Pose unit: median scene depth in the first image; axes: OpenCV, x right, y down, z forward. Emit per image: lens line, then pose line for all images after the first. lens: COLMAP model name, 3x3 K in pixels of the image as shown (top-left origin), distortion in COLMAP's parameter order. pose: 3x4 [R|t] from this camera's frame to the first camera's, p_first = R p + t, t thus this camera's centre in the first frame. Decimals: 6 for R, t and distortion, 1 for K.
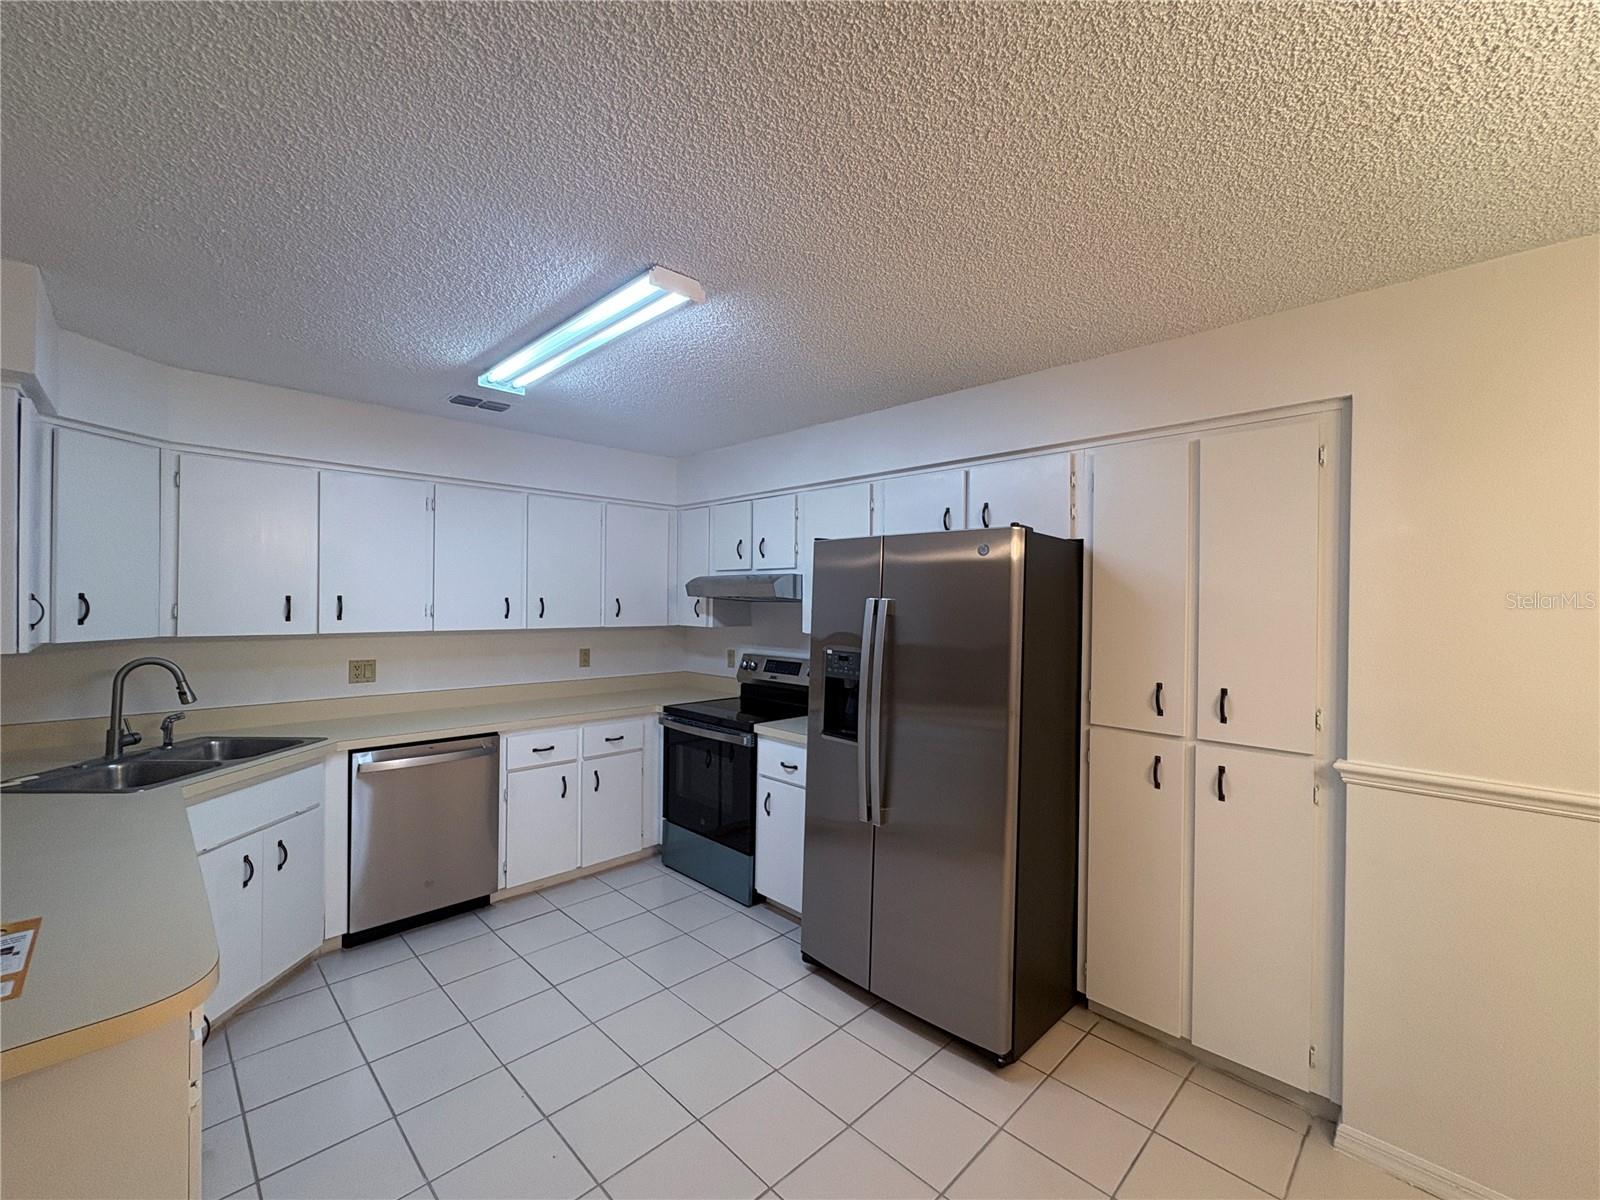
lens RADIAL K [[672.6, 0, 800.0], [0, 672.6, 600.0], [0, 0, 1]] dist [0.001199, 0.000172]
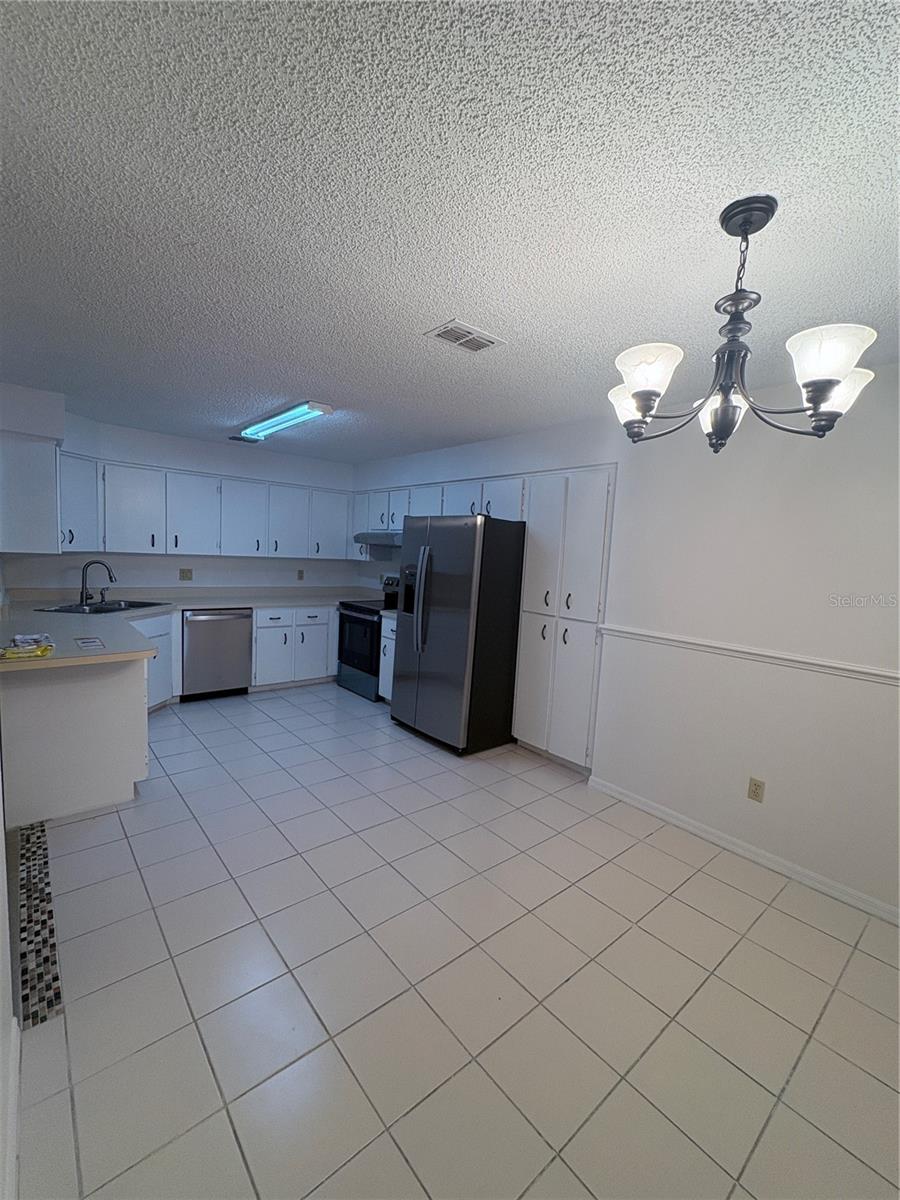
lens RADIAL K [[504.4, 0, 448.9], [0, 504.4, 600.3], [0, 0, 1]] dist [0.001199, 0.000172]
pose [[0.996327, 0.047298, -0.071380, 0.275691], [-0.040258, 0.994466, 0.097041, 0.007780], [0.075574, -0.093811, 0.992718, -0.506495]]
